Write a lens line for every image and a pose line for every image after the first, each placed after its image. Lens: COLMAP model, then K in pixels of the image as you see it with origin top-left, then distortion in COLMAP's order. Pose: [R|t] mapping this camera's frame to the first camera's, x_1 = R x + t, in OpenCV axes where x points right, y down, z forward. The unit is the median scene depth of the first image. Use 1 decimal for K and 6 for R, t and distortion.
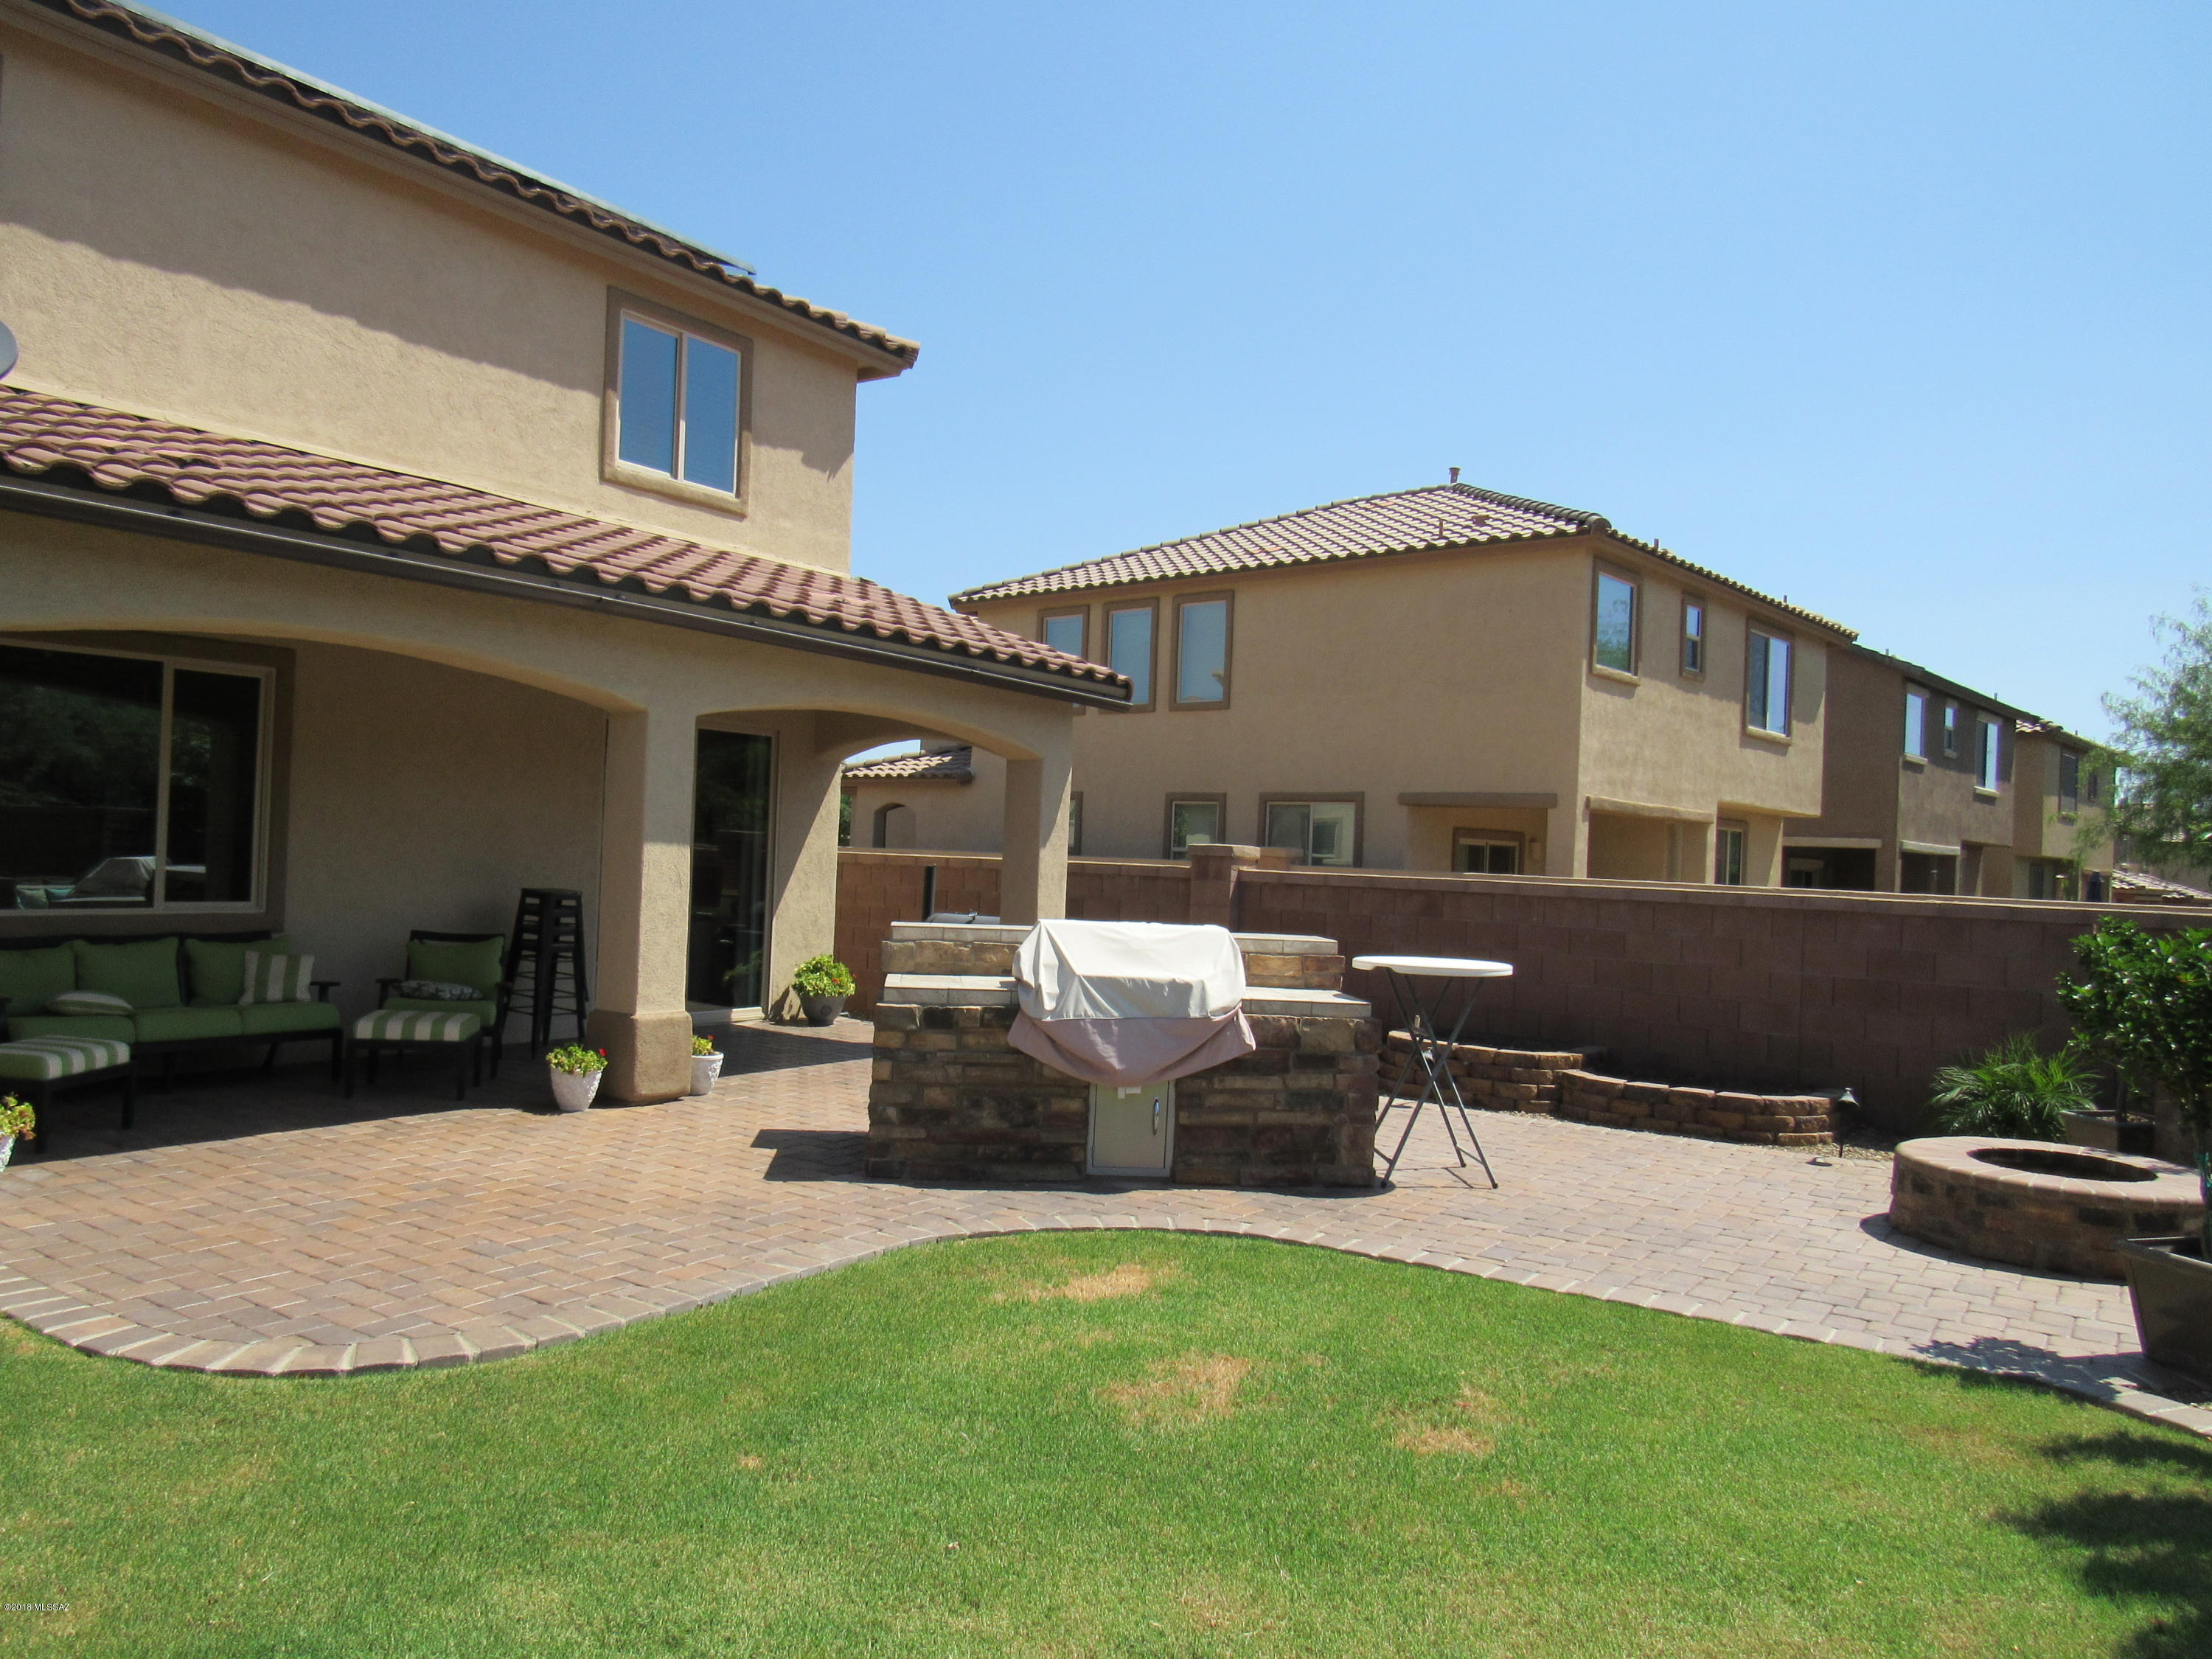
lens RADIAL K [[1592.4, 0, 1102.7], [0, 1592.4, 812.4], [0, 0, 1]] dist [-0.031558, 0.019033]
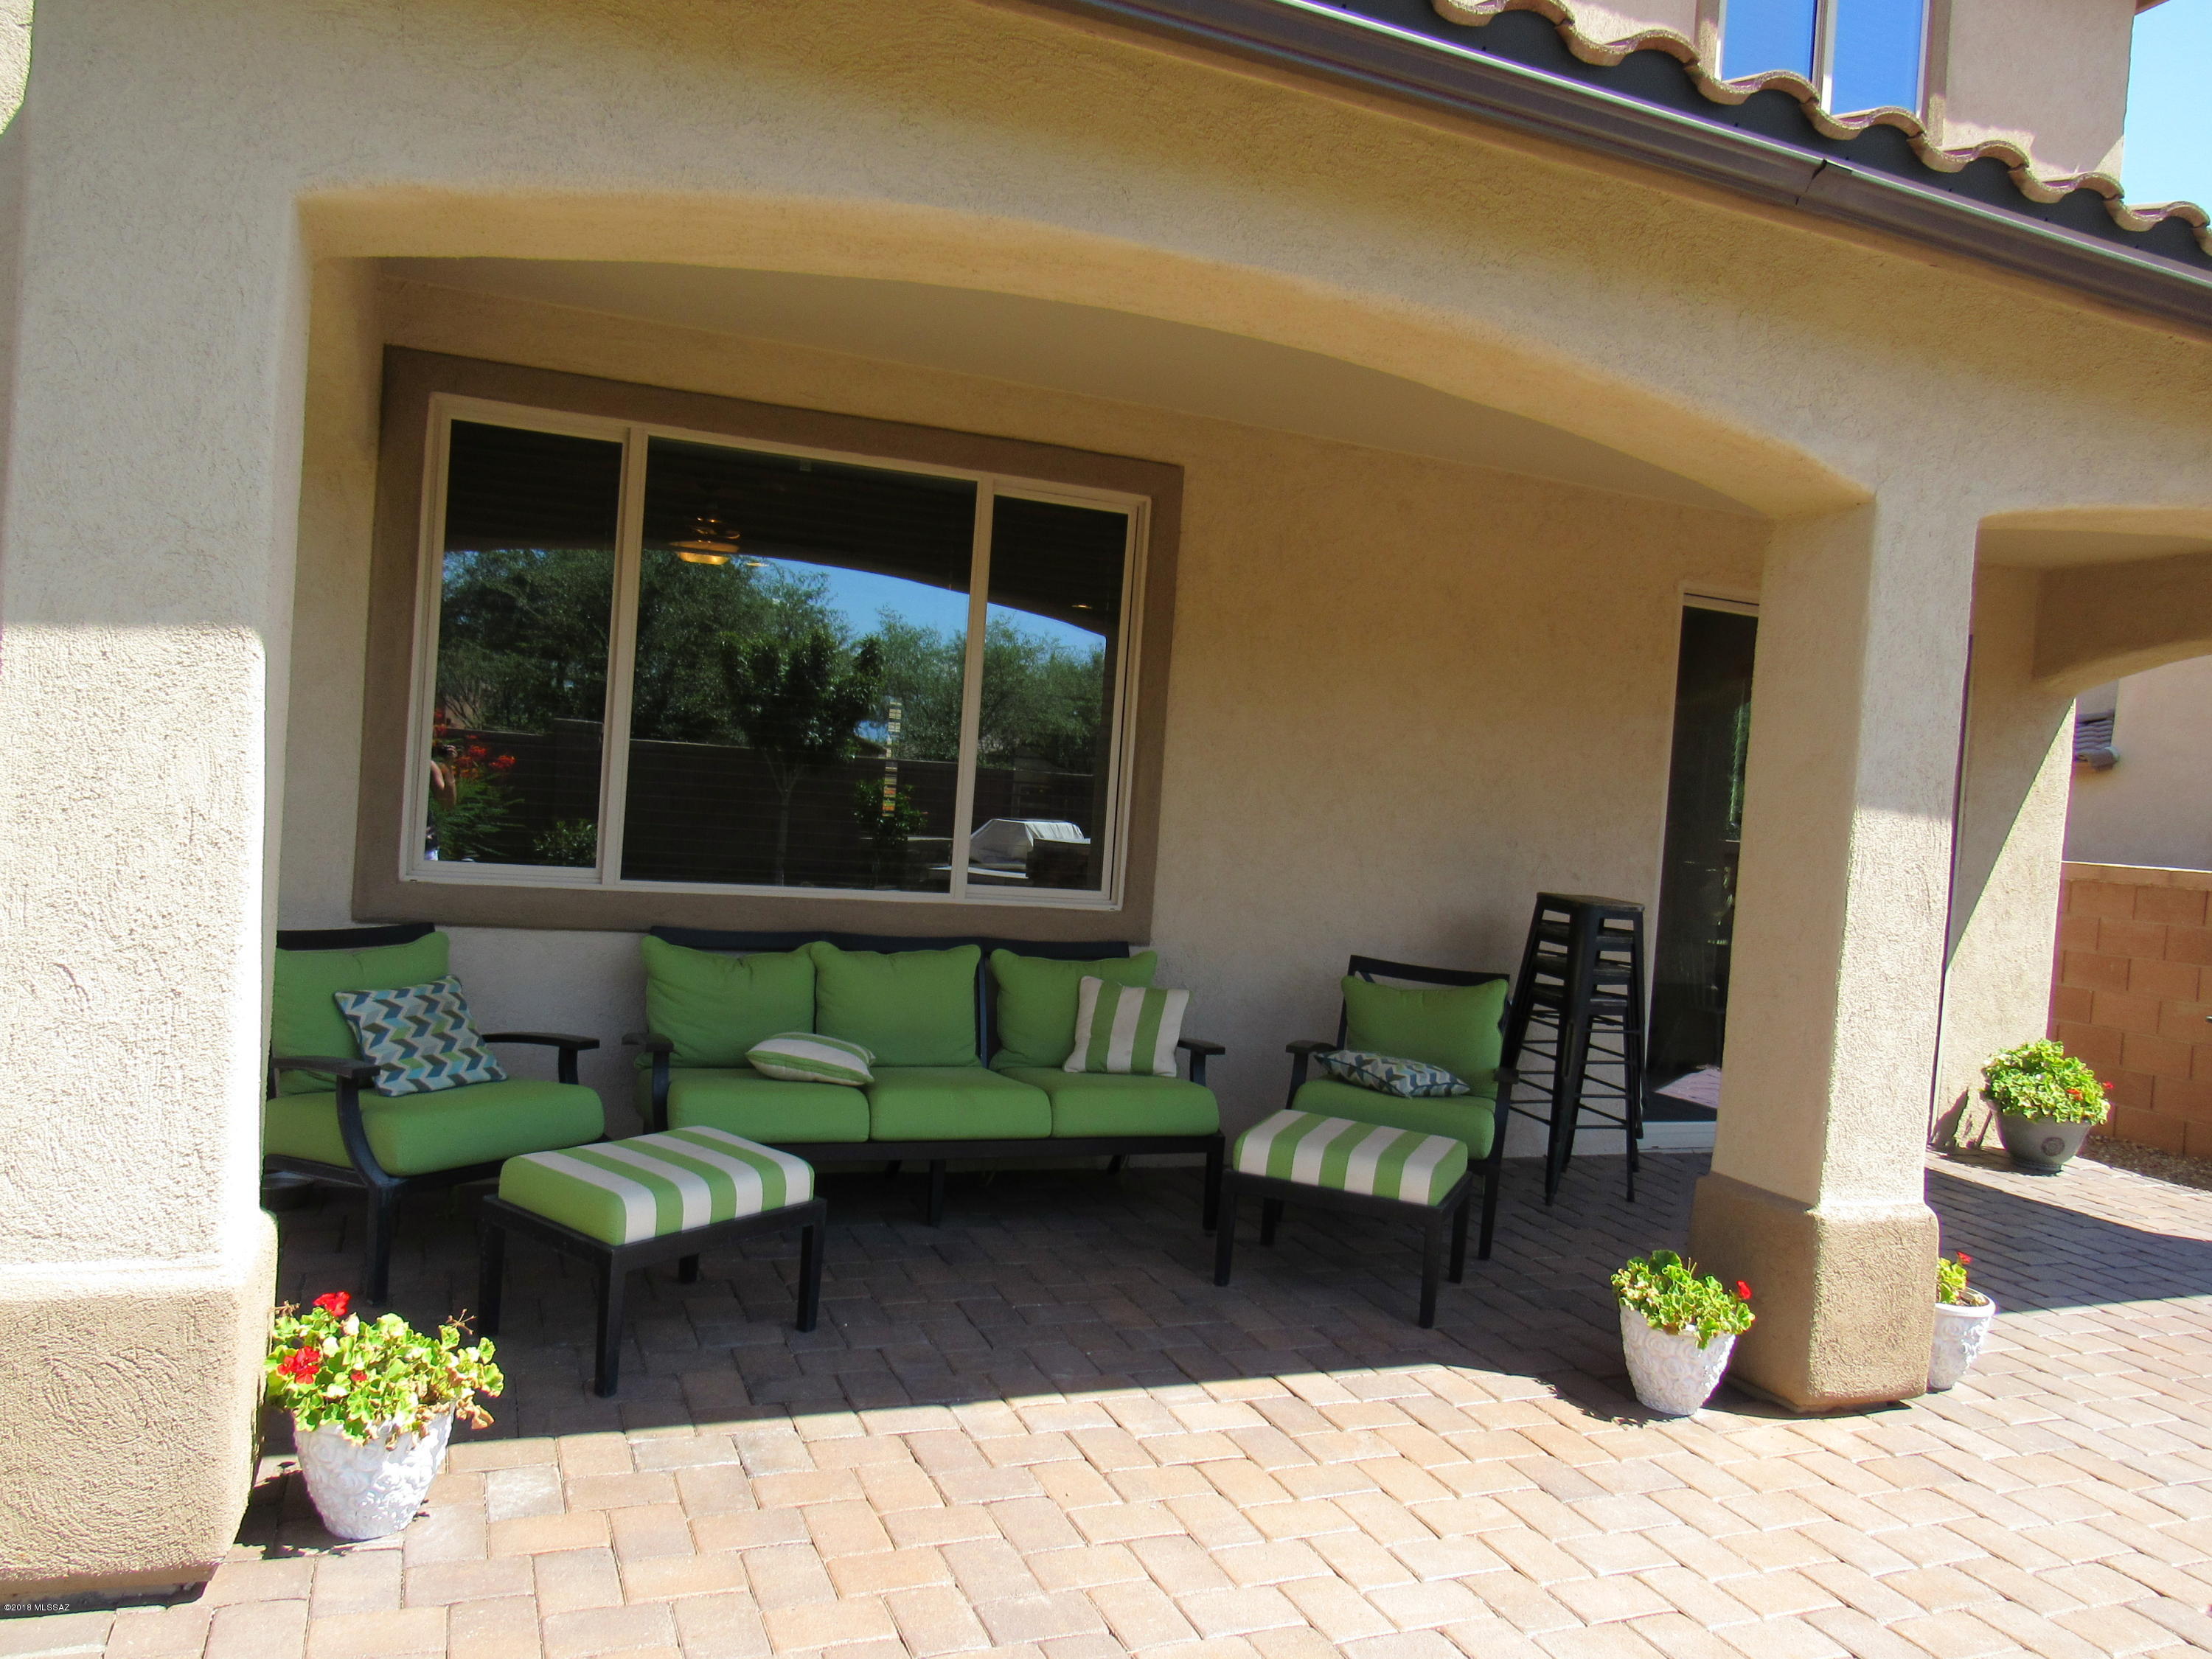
lens RADIAL K [[1576.2, 0, 1105.8], [0, 1576.2, 822.4], [0, 0, 1]] dist [-0.085895, 0.001562]
pose [[0.837516, 0.036144, -0.545216, -0.225151], [-0.032378, 0.999339, 0.016513, 0.021743], [0.545452, 0.003823, 0.838133, 0.527119]]
